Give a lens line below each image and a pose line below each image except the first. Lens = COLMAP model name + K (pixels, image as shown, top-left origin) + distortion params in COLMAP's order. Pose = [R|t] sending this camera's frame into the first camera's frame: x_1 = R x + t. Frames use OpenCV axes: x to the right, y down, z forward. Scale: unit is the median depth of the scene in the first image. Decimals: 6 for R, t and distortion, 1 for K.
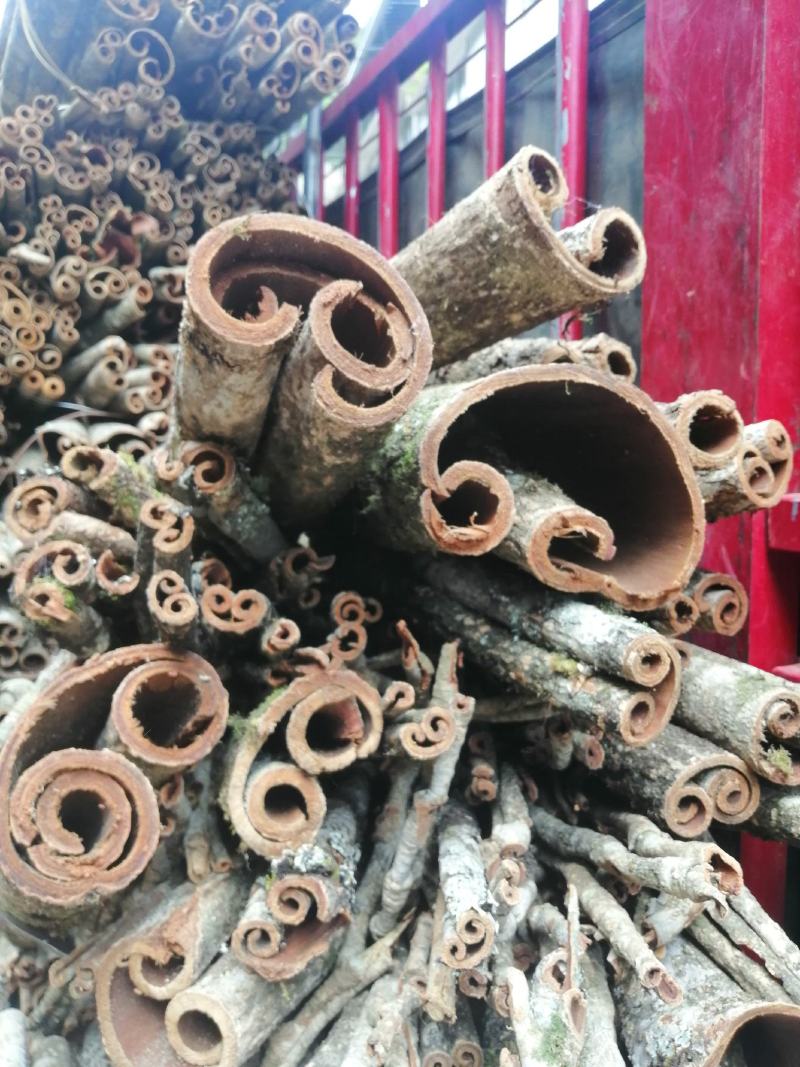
lens RADIAL K [[887.8, 0, 403.8], [0, 887.8, 538.0], [0, 0, 1]] dist [-0.004857, -0.036212]
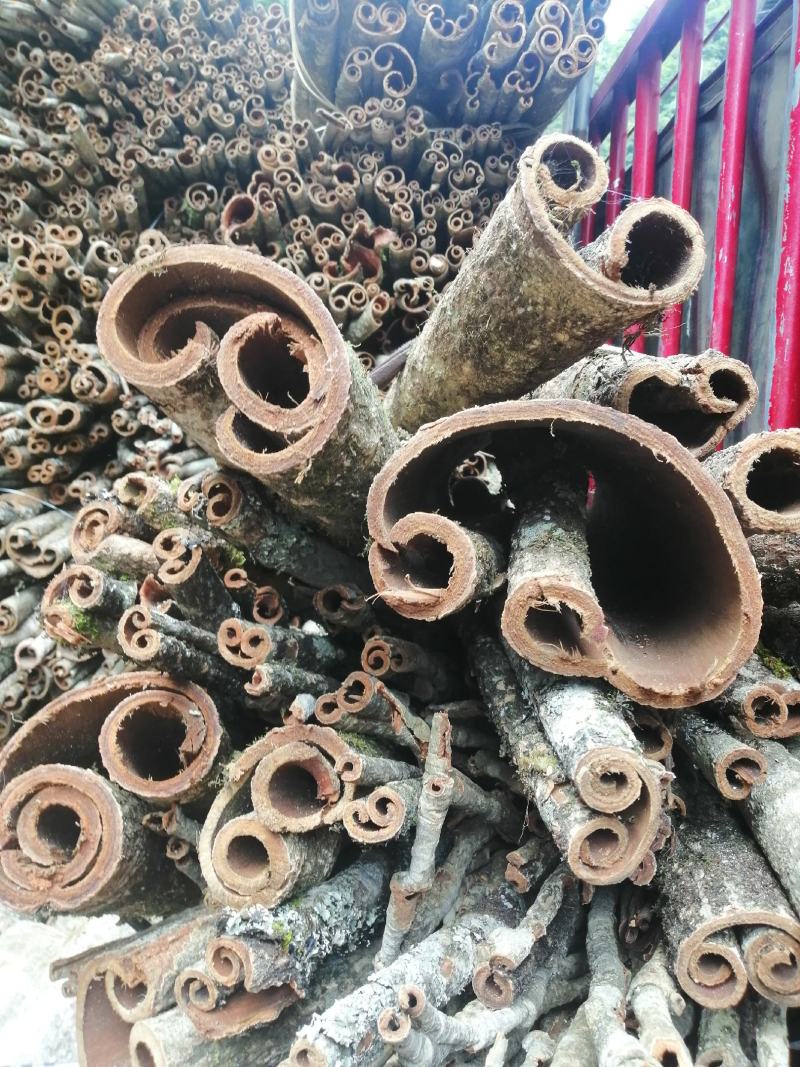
lens RADIAL K [[887.8, 0, 404.6], [0, 887.8, 535.8], [0, 0, 1]] dist [-0.004857, -0.036212]
pose [[0.910443, 0.065852, -0.408359, 0.376668], [-0.063915, 0.997786, 0.018404, -0.072022], [0.408667, 0.009345, 0.912636, 0.187944]]
